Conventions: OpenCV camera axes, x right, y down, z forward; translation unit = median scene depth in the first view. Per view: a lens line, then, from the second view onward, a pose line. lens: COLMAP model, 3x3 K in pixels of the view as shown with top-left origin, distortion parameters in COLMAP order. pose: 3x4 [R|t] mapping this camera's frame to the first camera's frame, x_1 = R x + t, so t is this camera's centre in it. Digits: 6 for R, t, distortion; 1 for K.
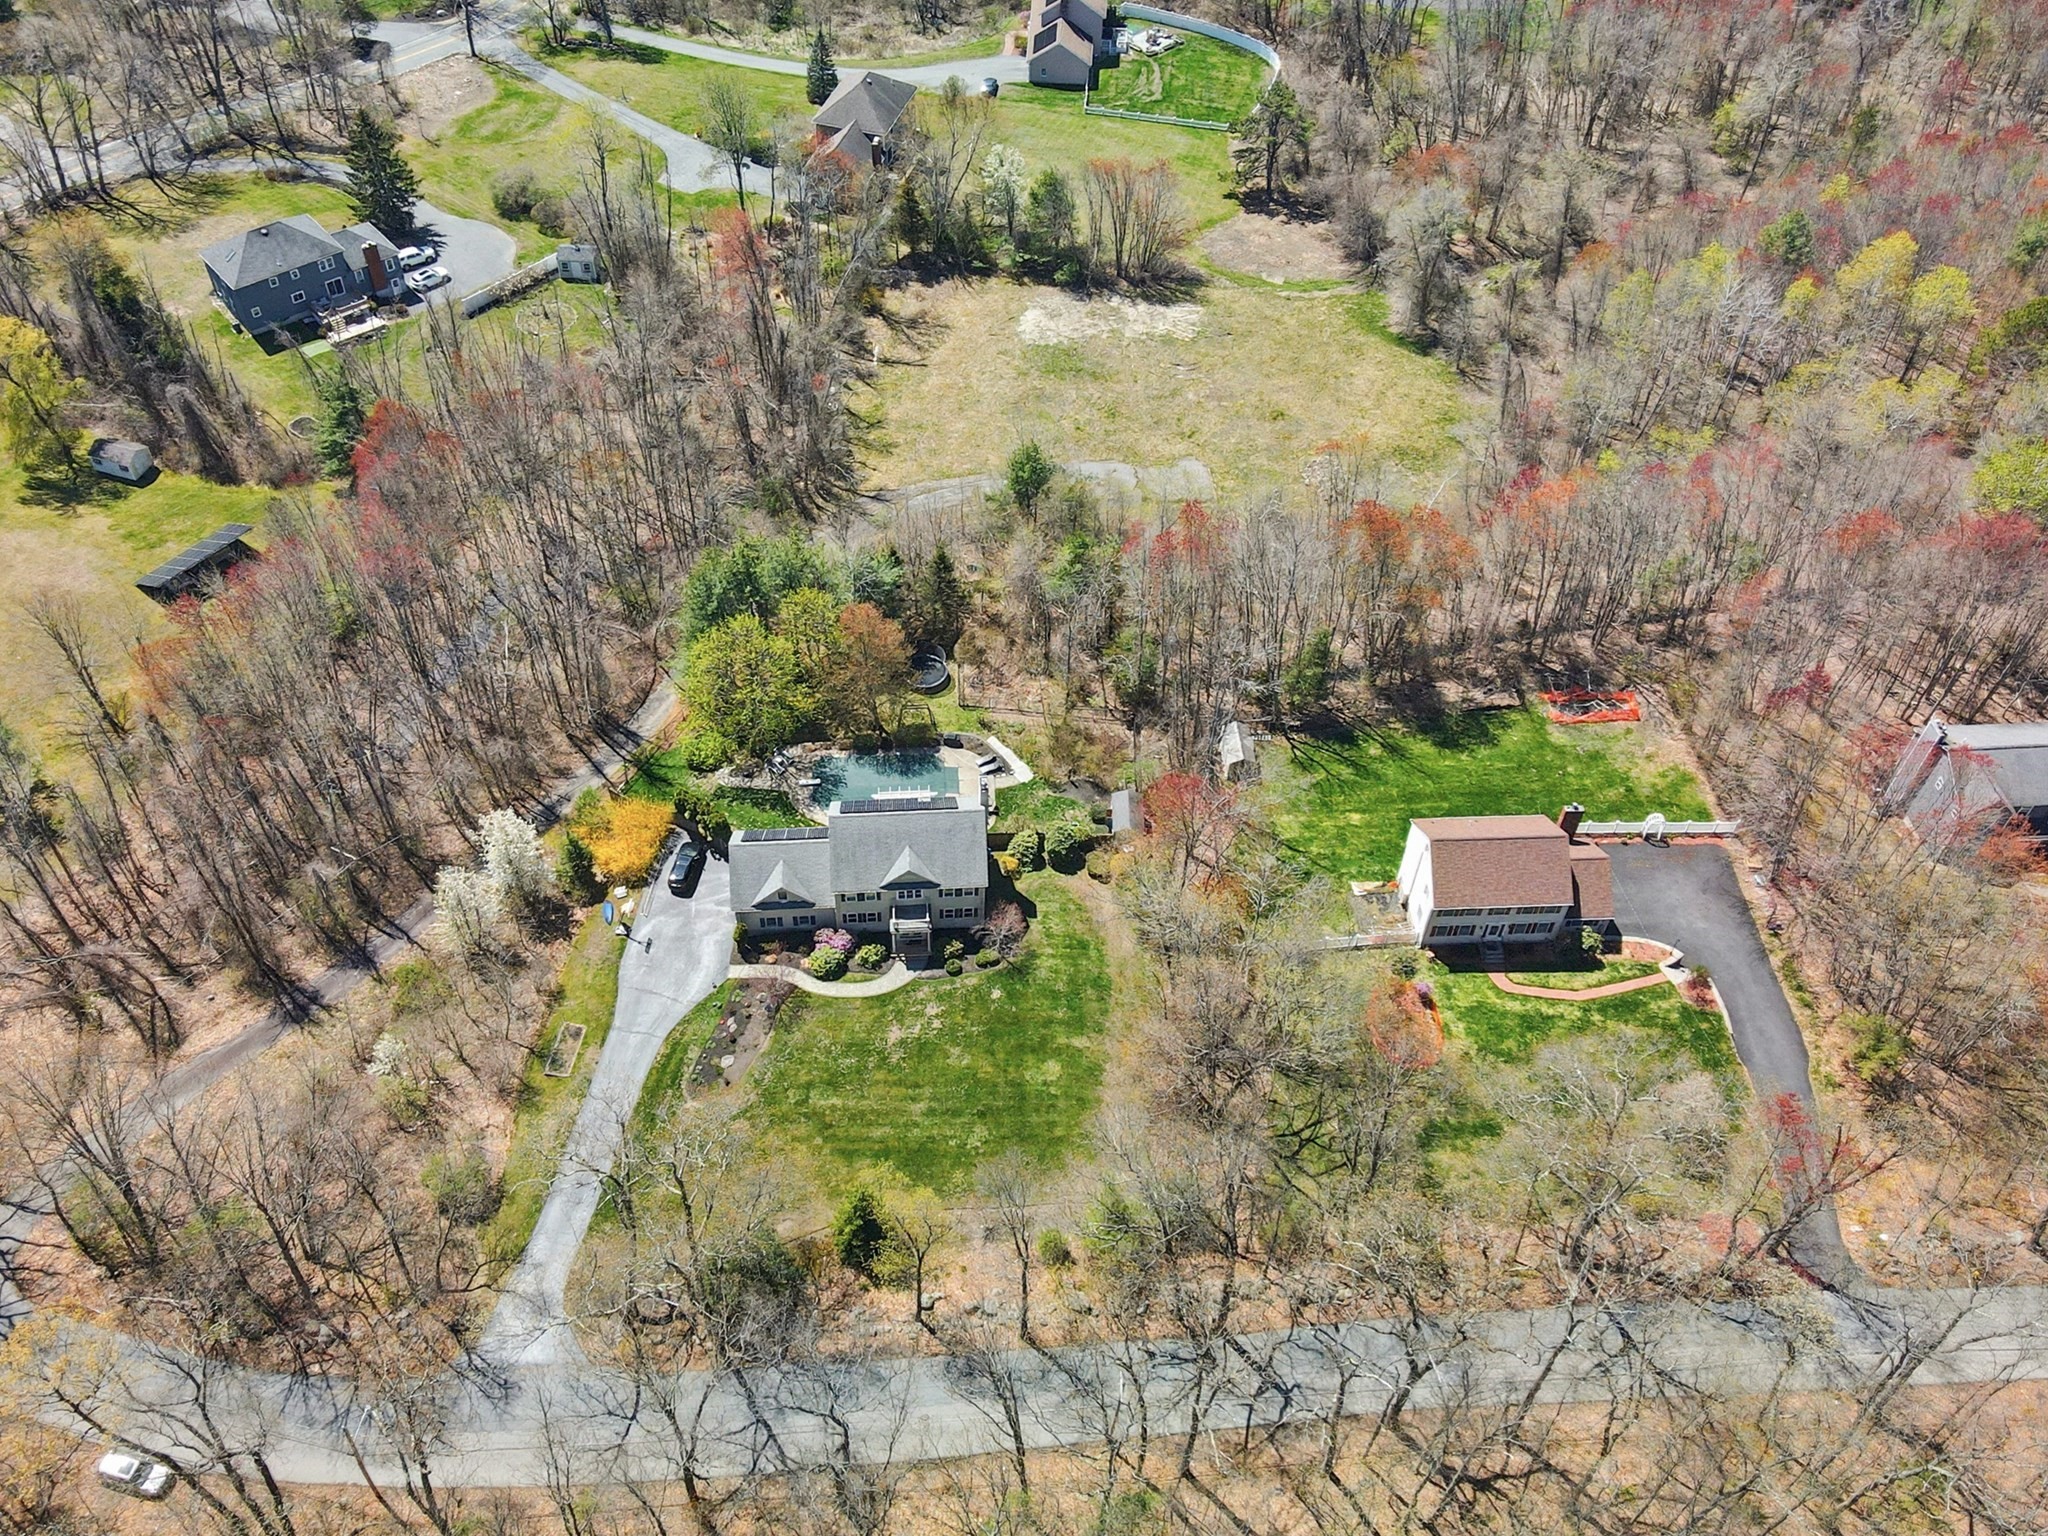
lens RADIAL K [[1736.4, 0, 1024.0], [0, 1736.4, 768.0], [0, 0, 1]] dist [-0.006484, 0.074766]
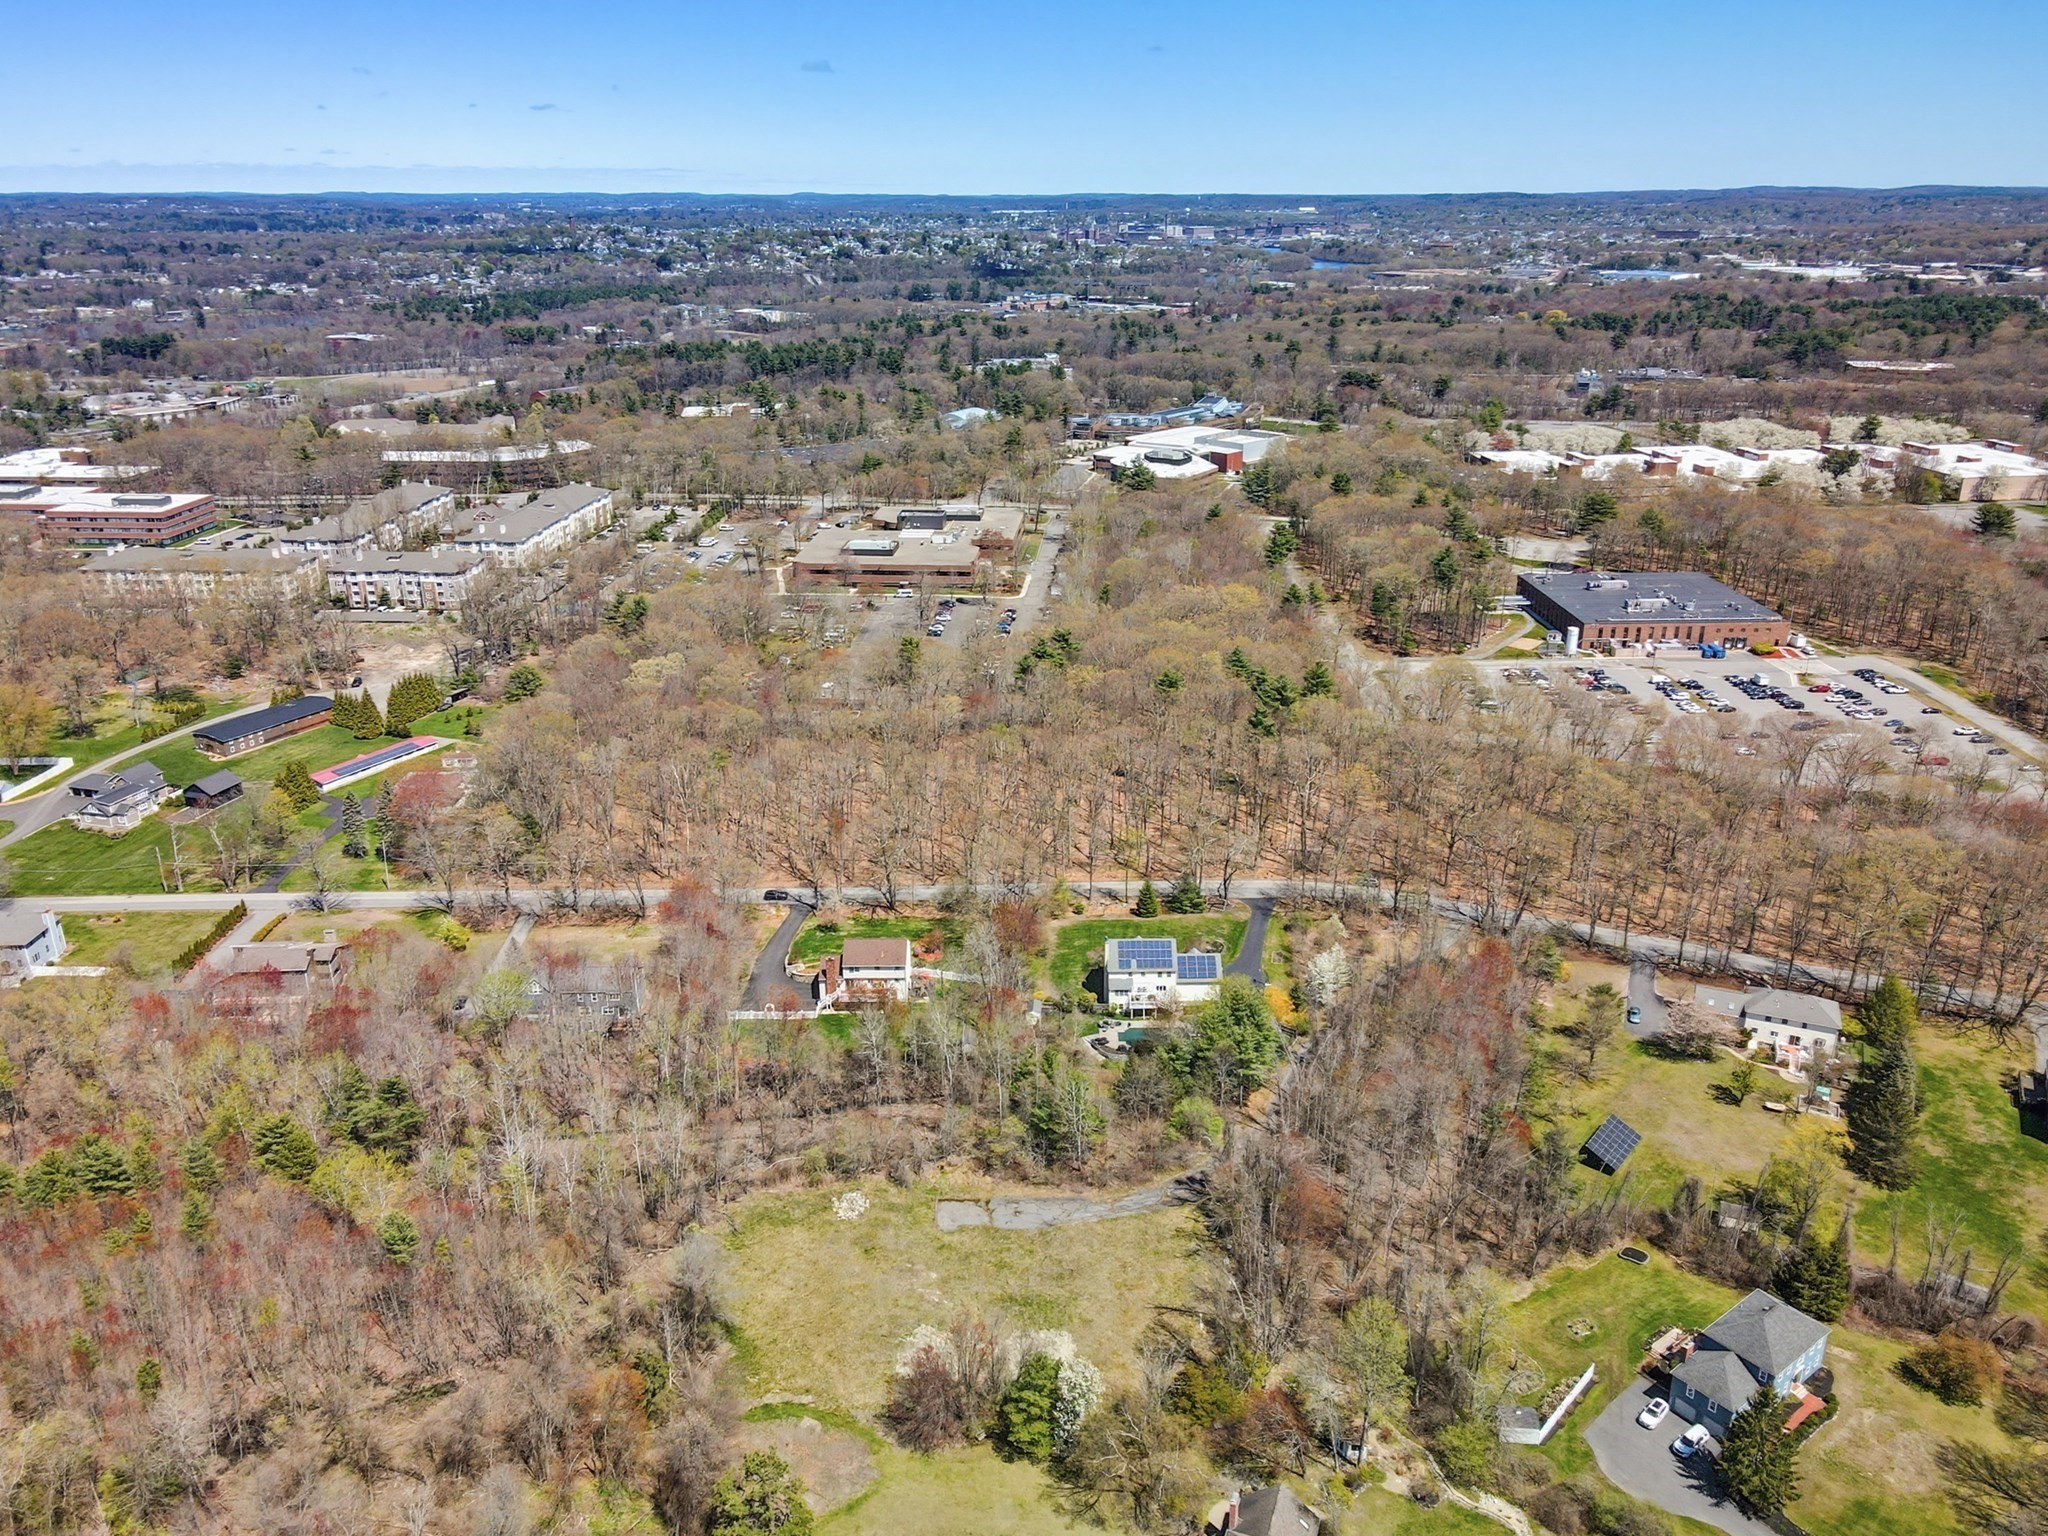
lens RADIAL K [[1541.0, 0, 1024.6], [0, 1541.0, 732.1], [0, 0, 1]] dist [-0.000440, 0.043028]
pose [[-0.997791, -0.042776, 0.050835, -0.006561], [0.031666, 0.366454, 0.929897, -1.648467], [-0.058406, 0.929452, -0.364290, 1.266529]]
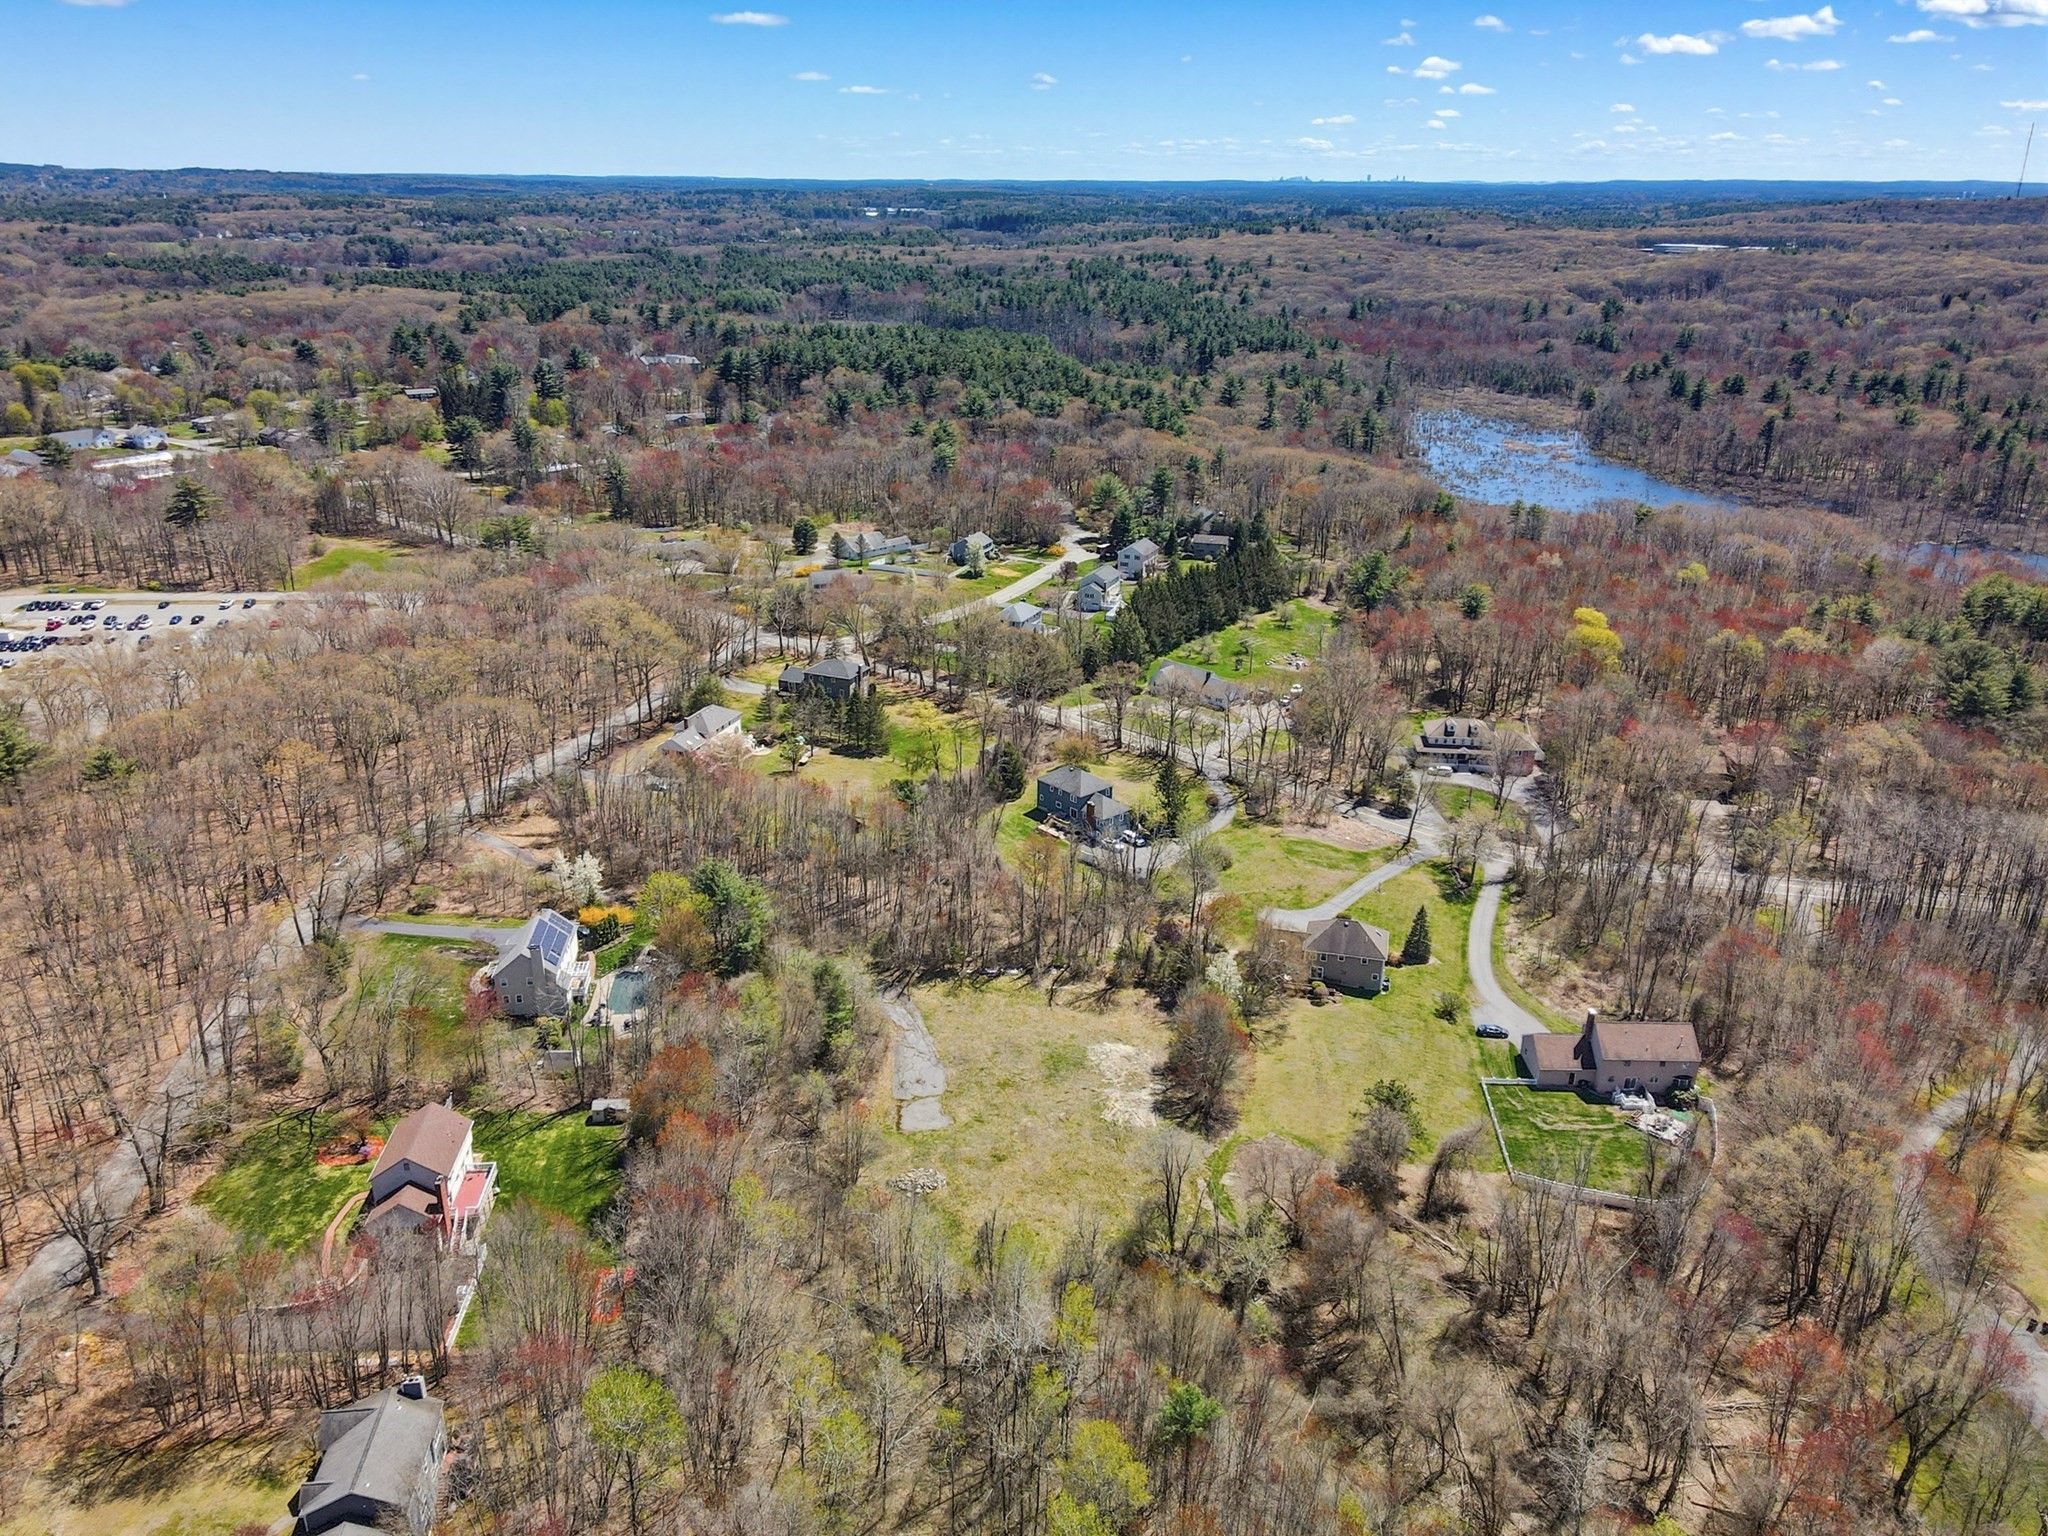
lens RADIAL K [[1504.8, 0, 1024.9], [0, 1504.8, 747.7], [0, 0, 1]] dist [0.006092, 0.029329]
pose [[0.026434, 0.324375, -0.945559, 1.225603], [-0.752353, 0.629286, 0.194844, -0.708292], [0.658229, 0.706244, 0.260679, 0.665351]]
